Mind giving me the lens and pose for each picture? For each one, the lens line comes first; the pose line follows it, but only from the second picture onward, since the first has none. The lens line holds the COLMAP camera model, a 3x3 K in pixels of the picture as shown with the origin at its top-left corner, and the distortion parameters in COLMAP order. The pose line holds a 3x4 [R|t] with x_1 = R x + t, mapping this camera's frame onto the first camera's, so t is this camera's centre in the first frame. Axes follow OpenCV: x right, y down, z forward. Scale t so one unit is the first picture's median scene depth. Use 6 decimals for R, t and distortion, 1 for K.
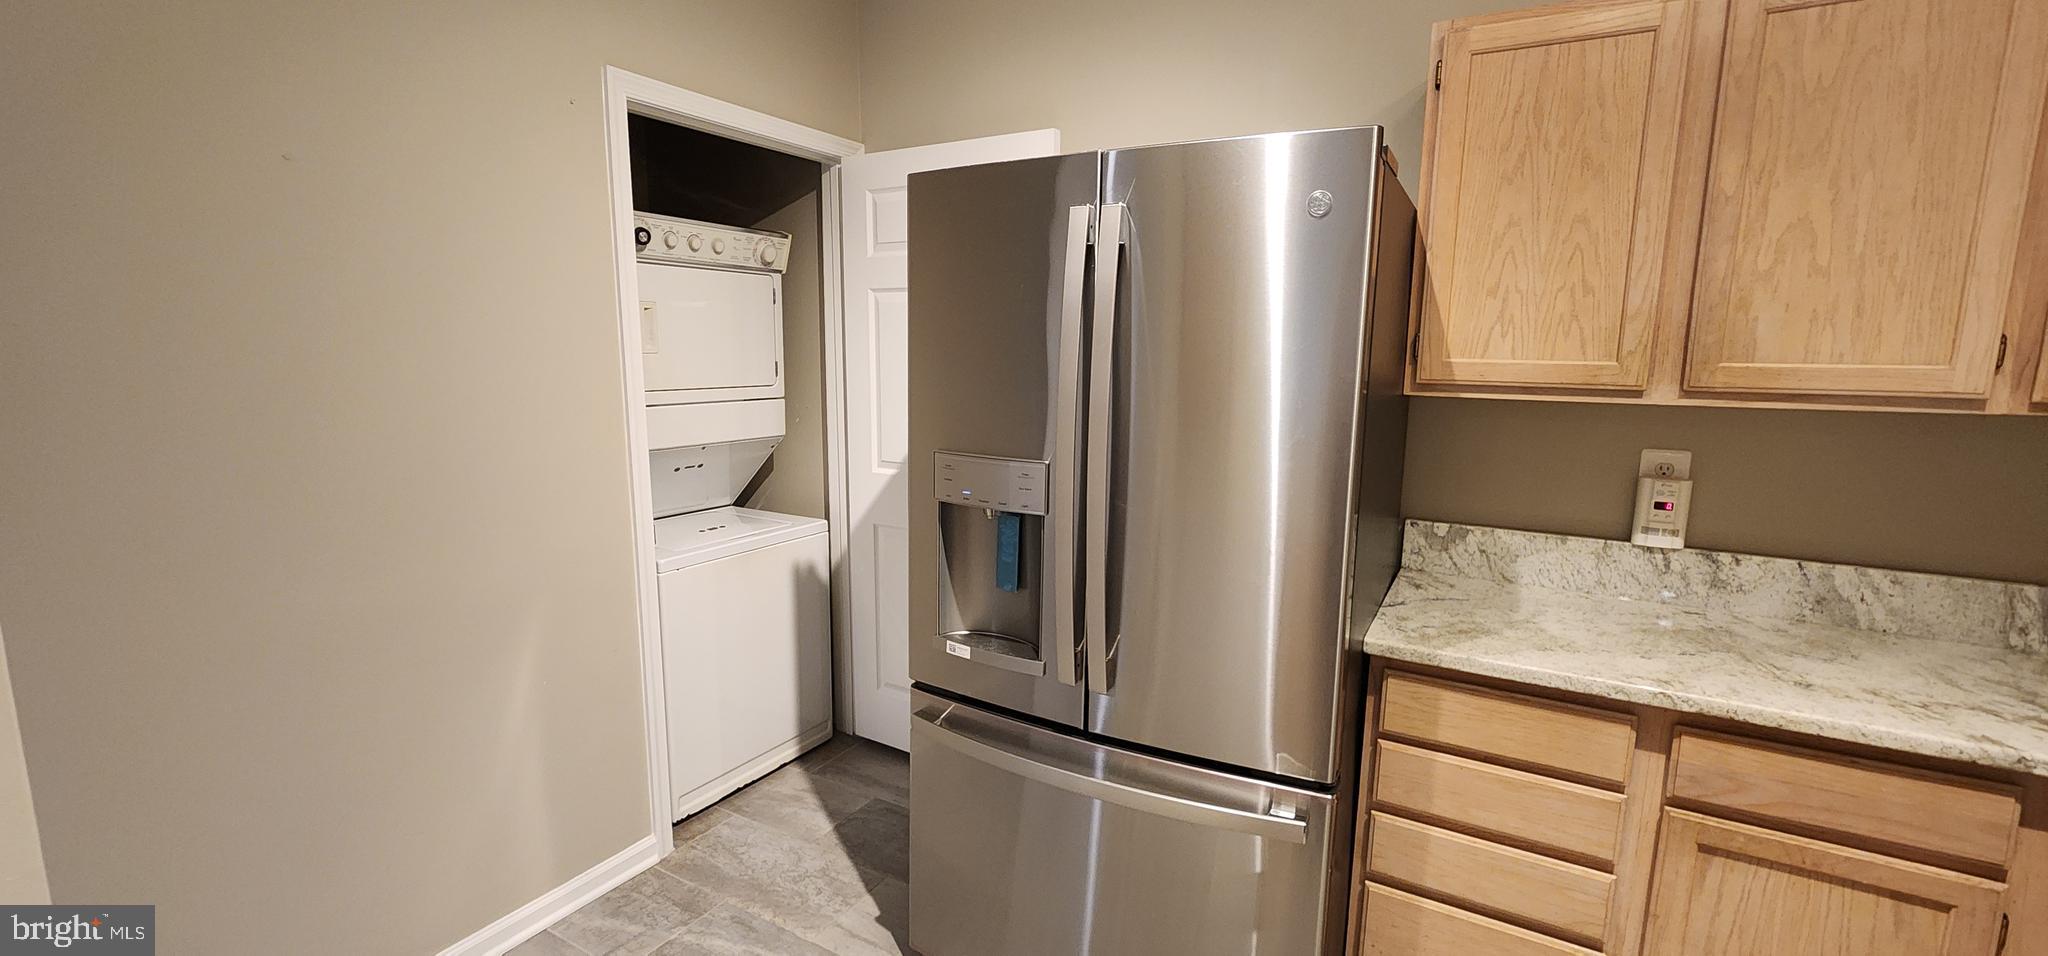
lens RADIAL K [[842.7, 0, 1035.5], [0, 842.7, 475.3], [0, 0, 1]] dist [-0.002769, 0.001528]
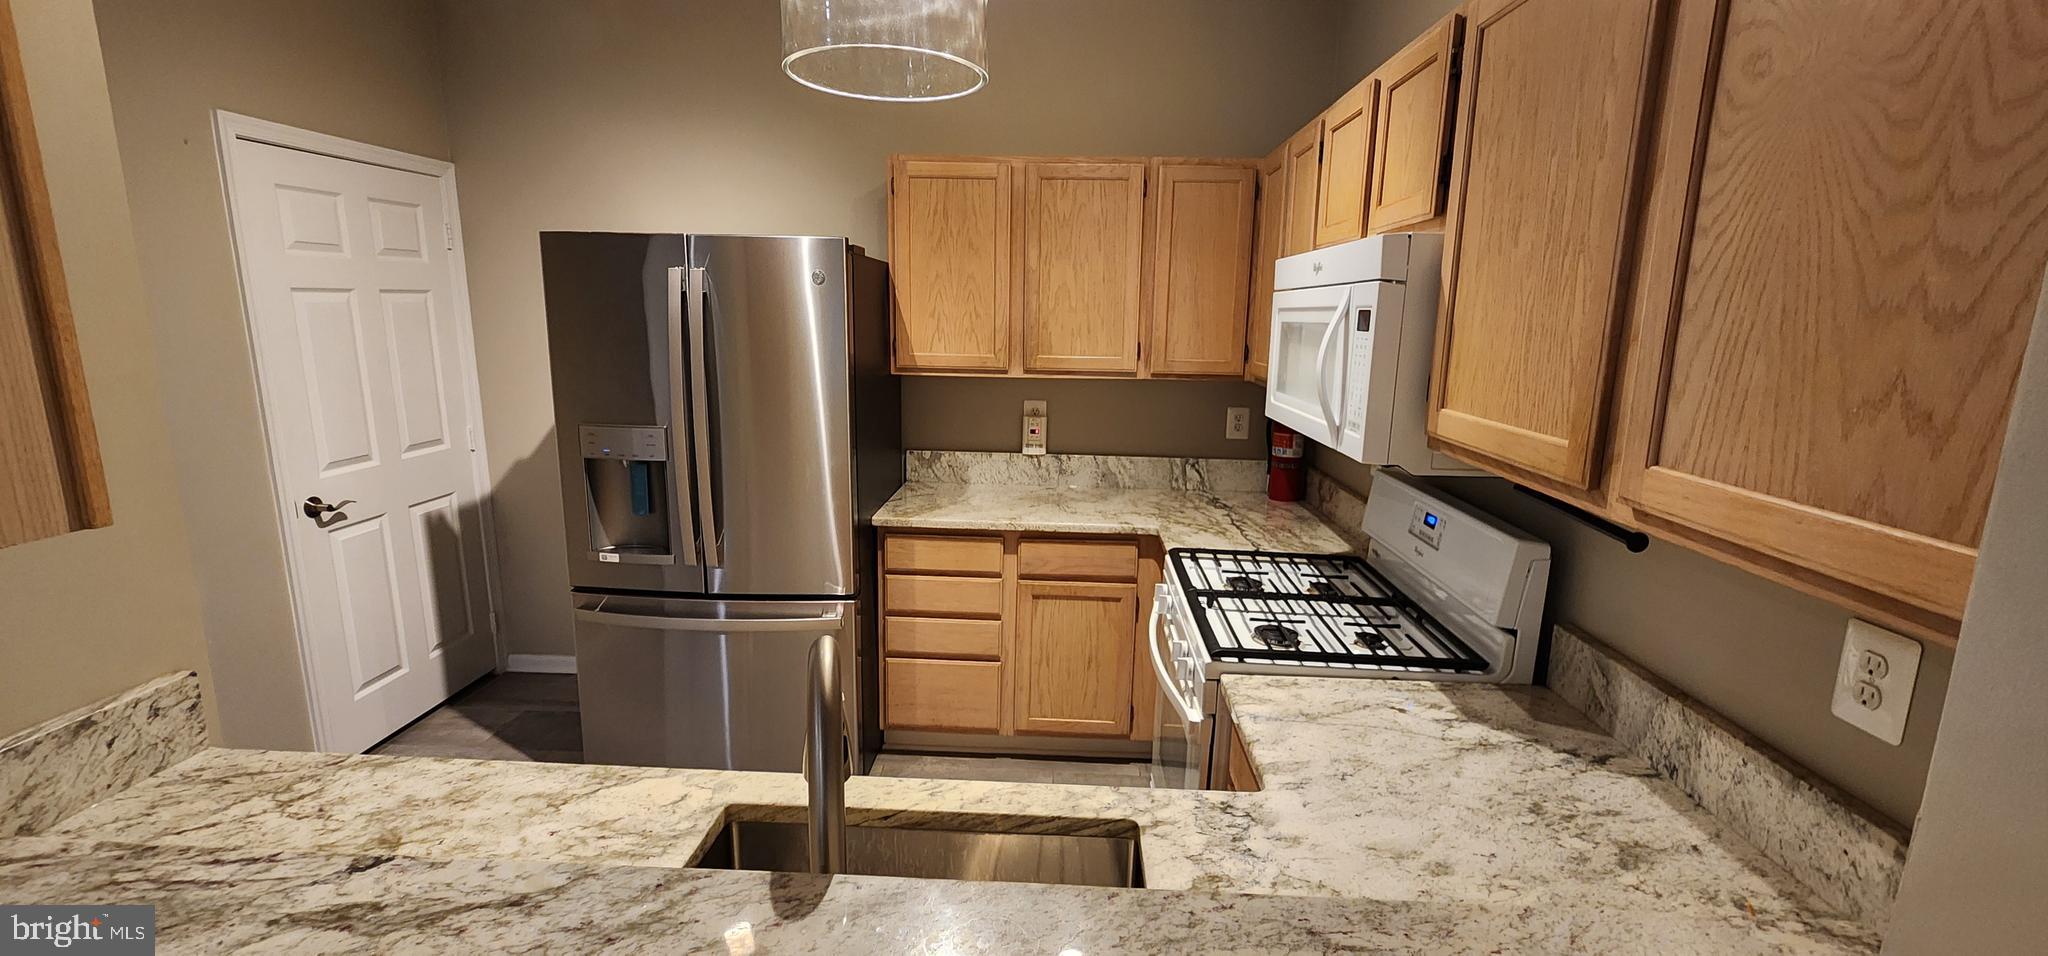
lens RADIAL K [[842.7, 0, 1036.2], [0, 842.7, 477.8], [0, 0, 1]] dist [-0.002769, 0.001528]
pose [[0.889408, -0.085875, 0.448976, -0.075548], [0.062402, 0.995810, 0.066850, 0.015354], [-0.452836, -0.031440, 0.891039, -0.638875]]
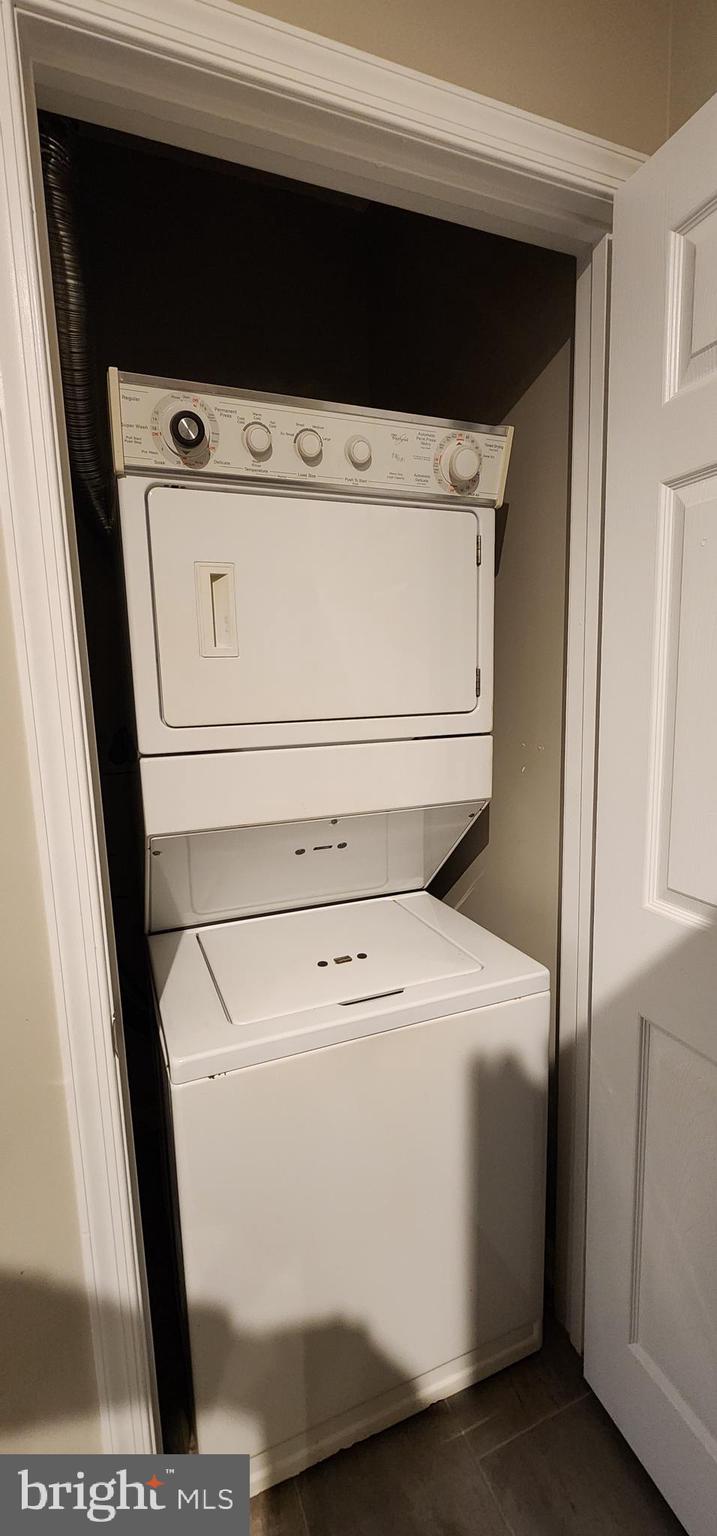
lens RADIAL K [[632.1, 0, 361.4], [0, 632.1, 779.3], [0, 0, 1]] dist [-0.002769, 0.001528]
pose [[0.787353, 0.058331, -0.613737, -0.113472], [-0.056462, 0.998153, 0.022434, -0.071270], [0.613912, 0.016989, 0.789192, 0.661943]]
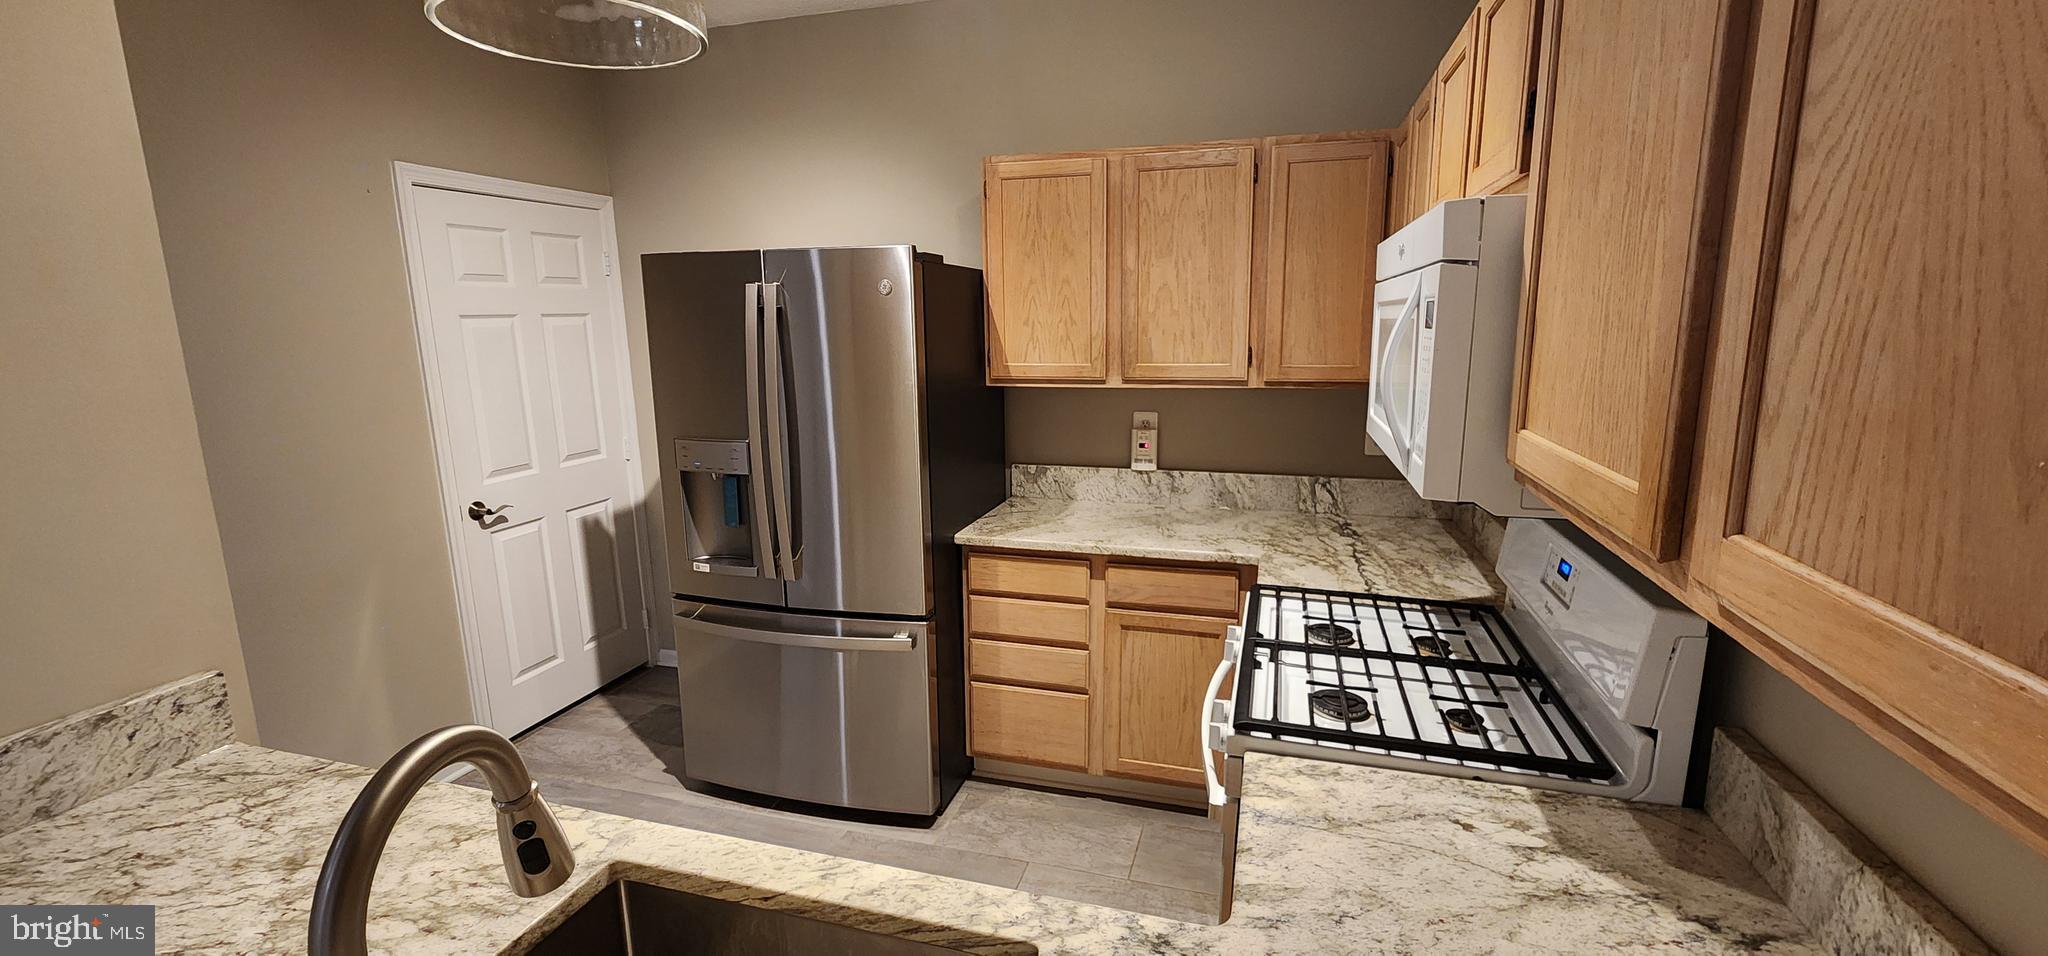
lens RADIAL K [[842.7, 0, 1034.5], [0, 842.7, 477.9], [0, 0, 1]] dist [-0.002769, 0.001528]
pose [[0.972799, -0.067895, 0.221477, 0.164103], [0.059597, 0.997255, 0.043944, 0.014478], [-0.223853, -0.029549, 0.974175, -0.602123]]
